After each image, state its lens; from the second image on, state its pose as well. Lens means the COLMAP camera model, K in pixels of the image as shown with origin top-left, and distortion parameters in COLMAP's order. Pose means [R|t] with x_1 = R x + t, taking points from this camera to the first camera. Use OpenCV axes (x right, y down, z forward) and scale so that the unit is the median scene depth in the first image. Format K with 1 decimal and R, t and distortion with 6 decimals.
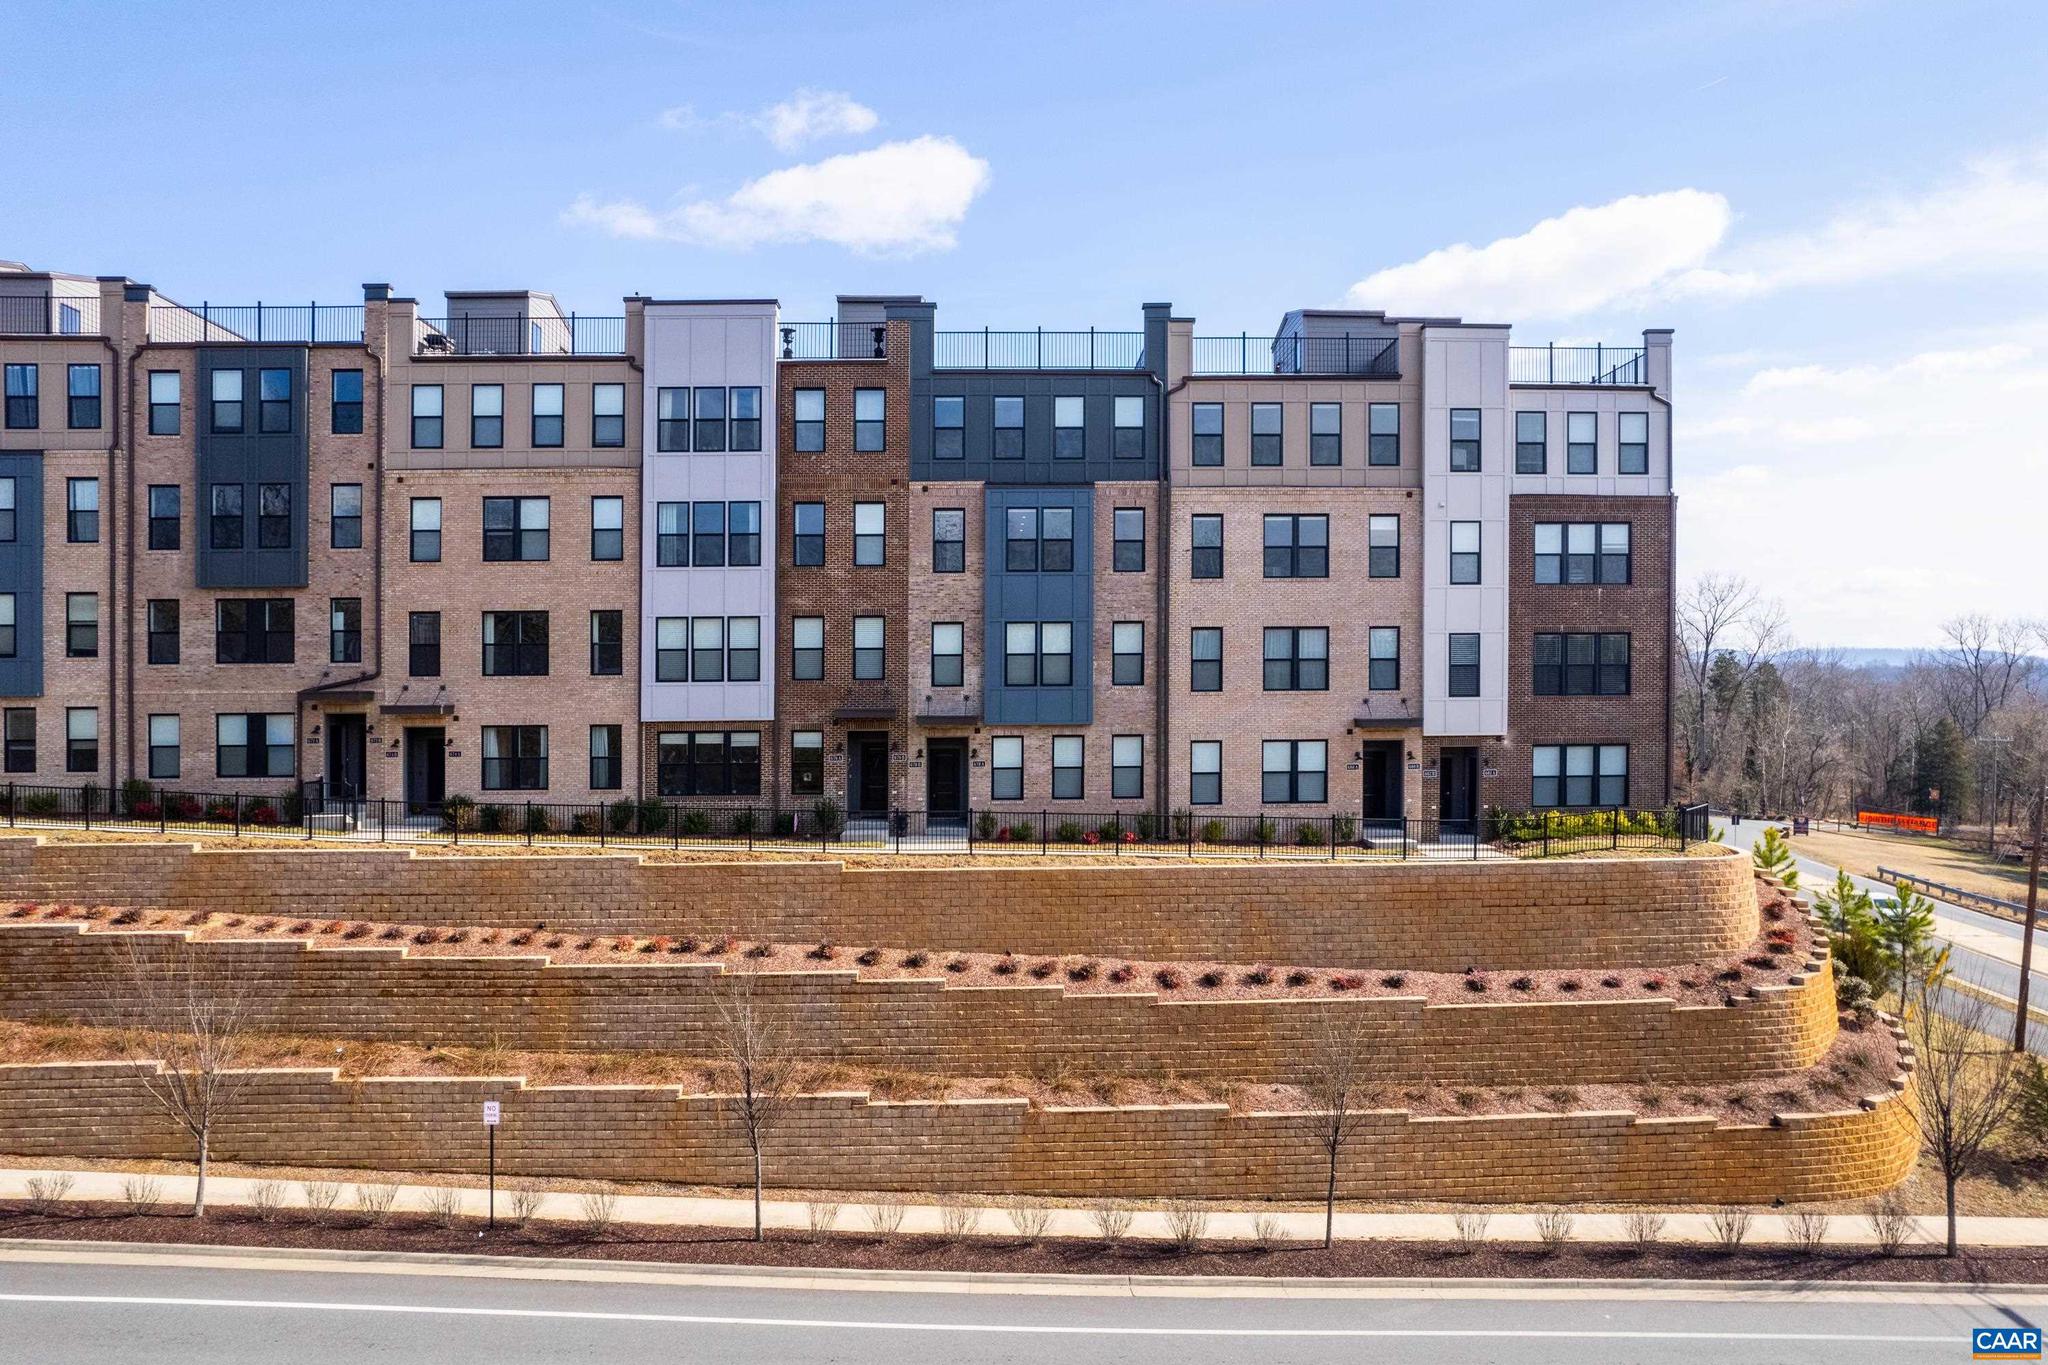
lens RADIAL K [[1358.3, 0, 1046.4], [0, 1358.3, 732.0], [0, 0, 1]] dist [-0.054155, 0.043575]
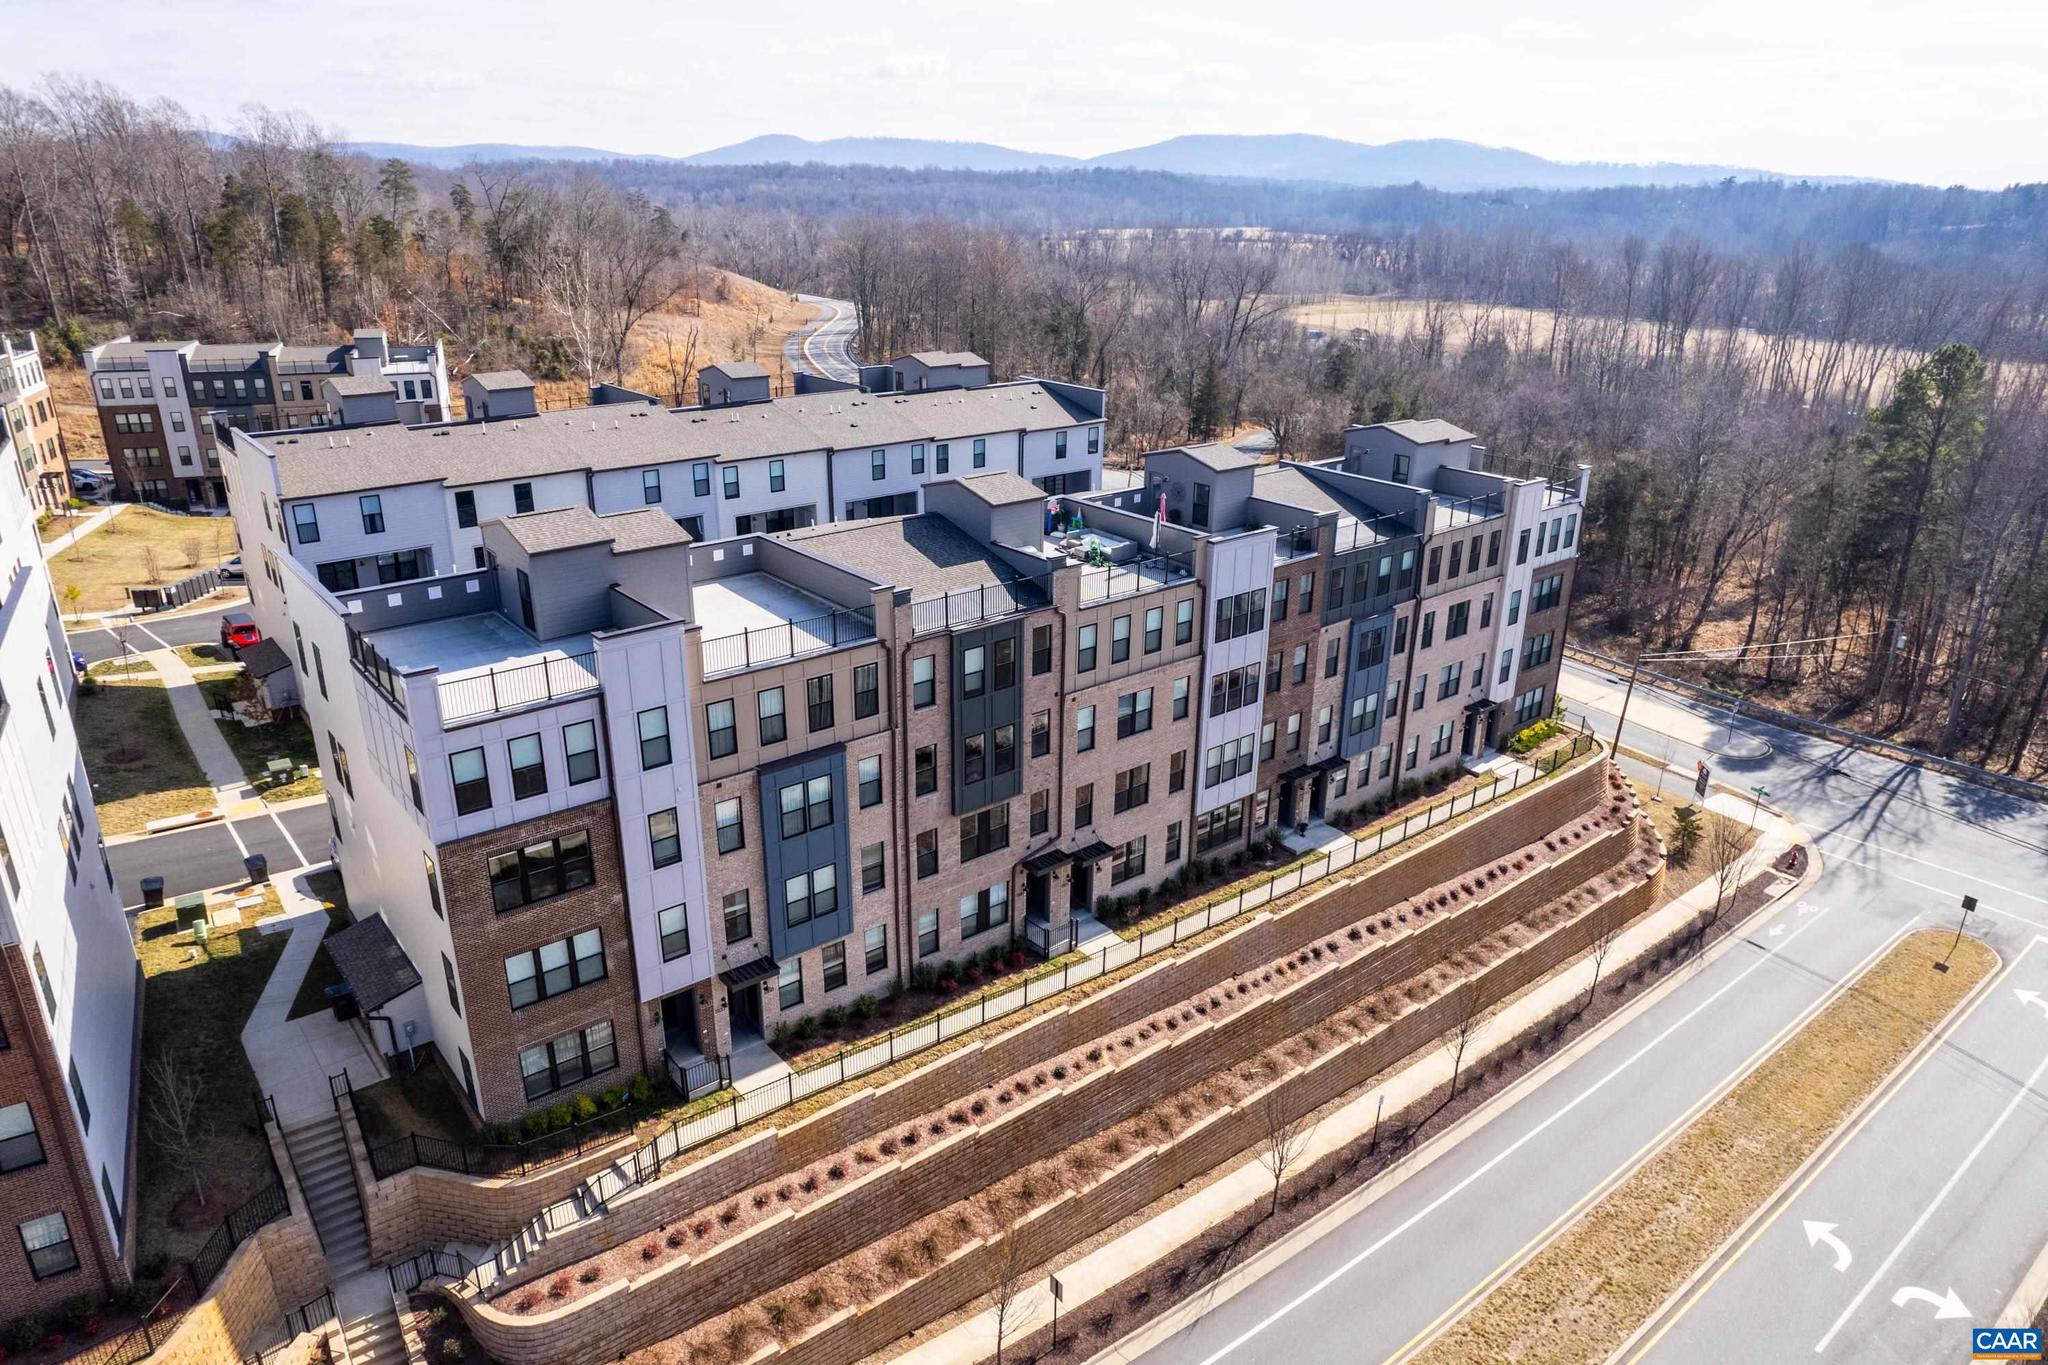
lens RADIAL K [[1333.7, 0, 1024.0], [0, 1333.7, 682.5], [0, 0, 1]] dist [-0.056798, 0.043388]
pose [[0.785778, -0.206722, 0.582940, -1.266509], [-0.013577, 0.936501, 0.350403, -0.654265], [-0.618360, -0.283253, 0.733075, 0.078184]]
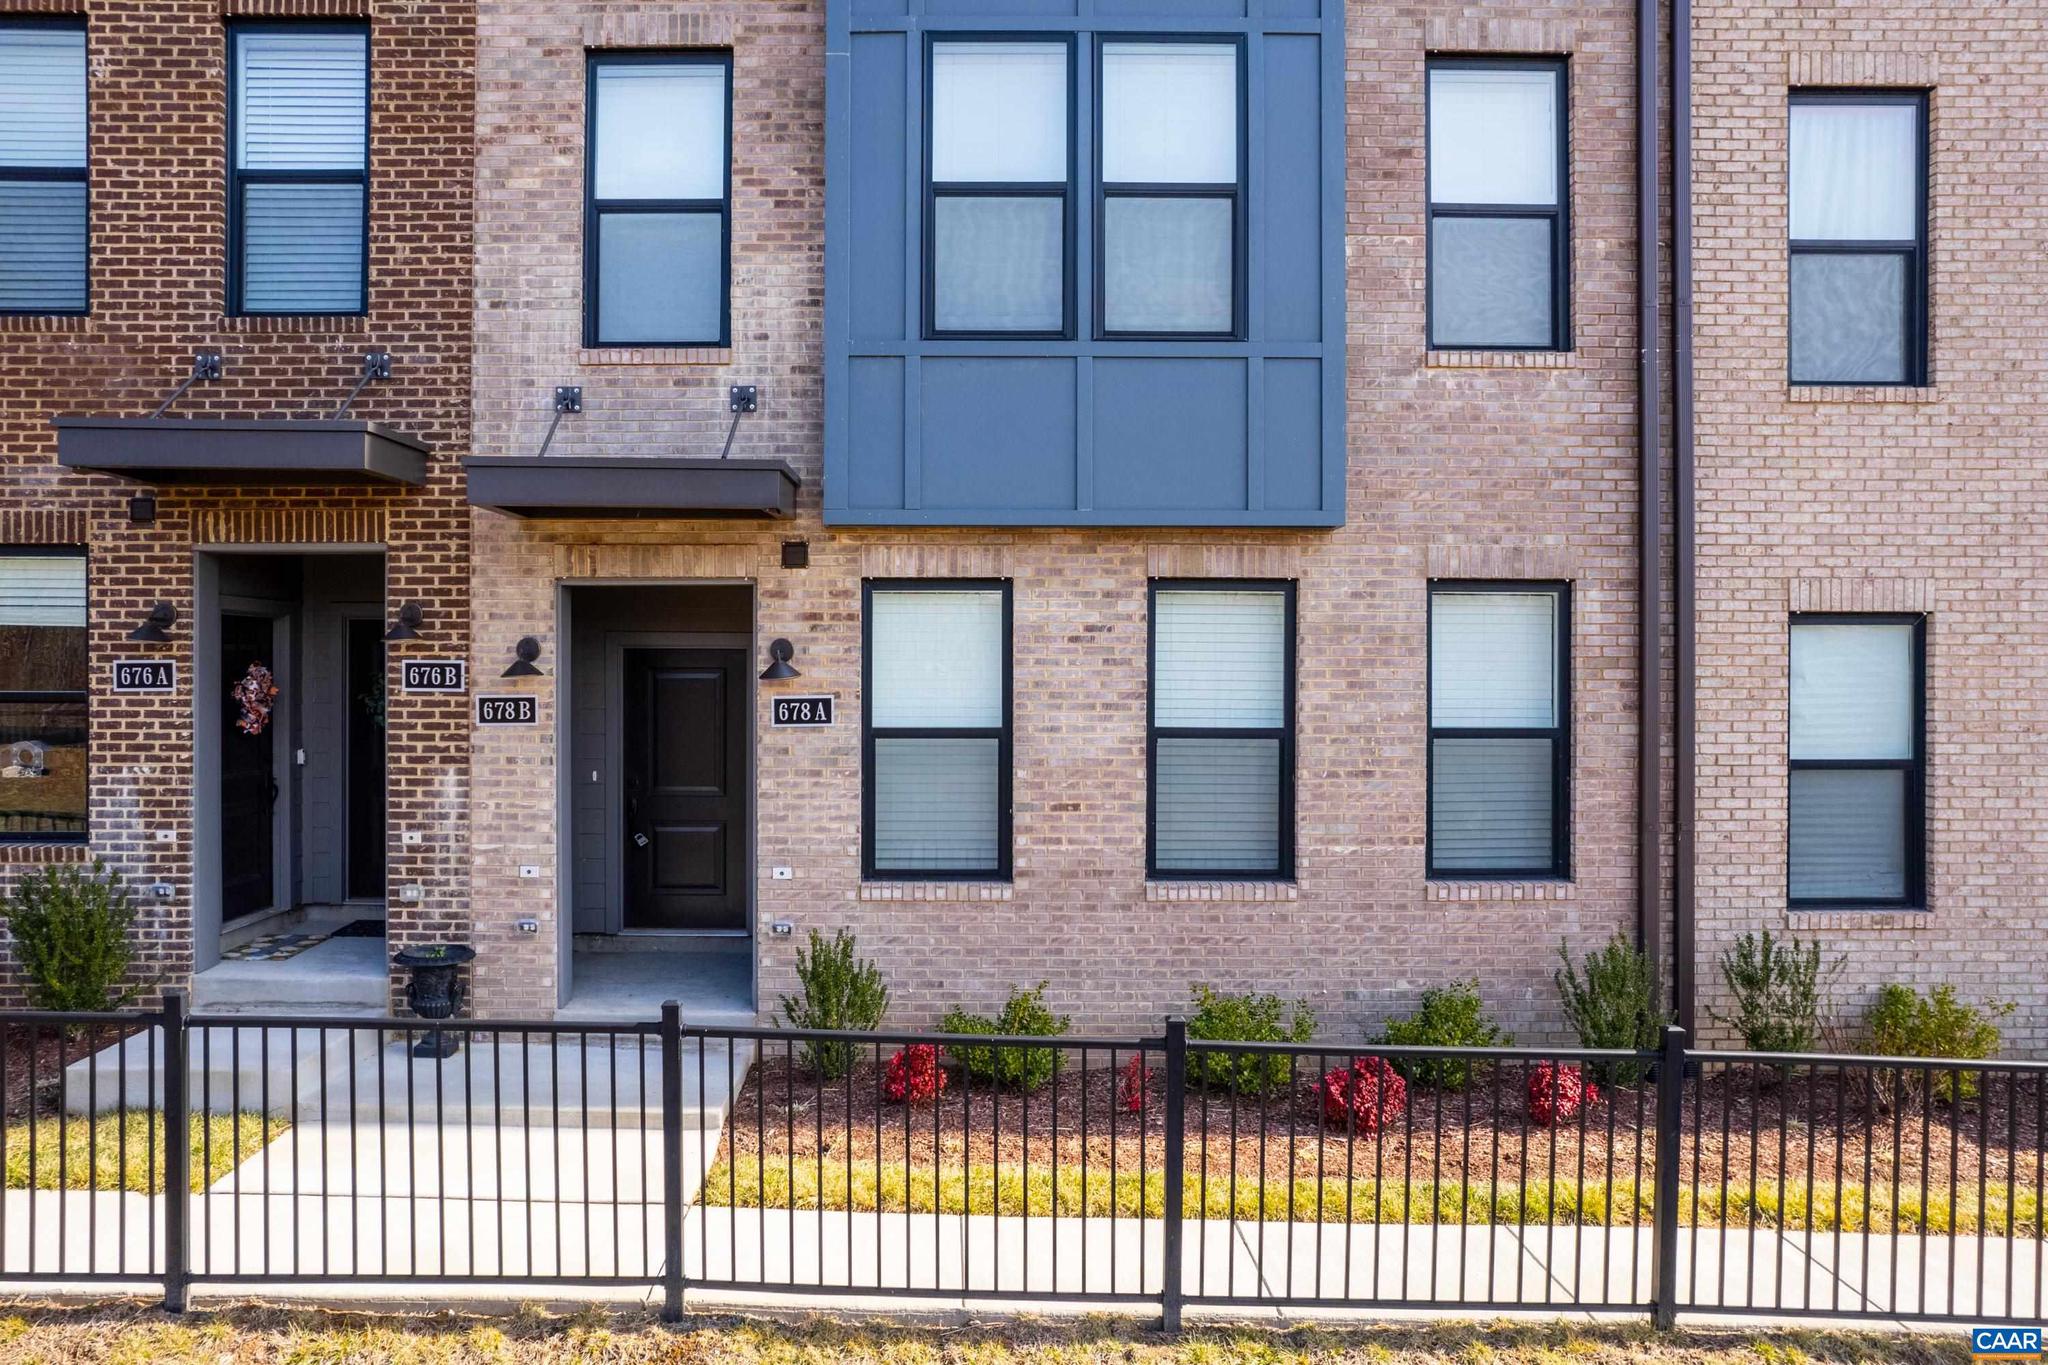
lens RADIAL K [[1436.7, 0, 953.5], [0, 1436.7, 689.9], [0, 0, 1]] dist [-0.050450, 0.038391]
pose [[0.999636, 0.007745, -0.025863, -0.019966], [-0.007664, 0.999965, 0.003222, 0.019213], [0.025887, -0.003023, 0.999660, 0.777924]]
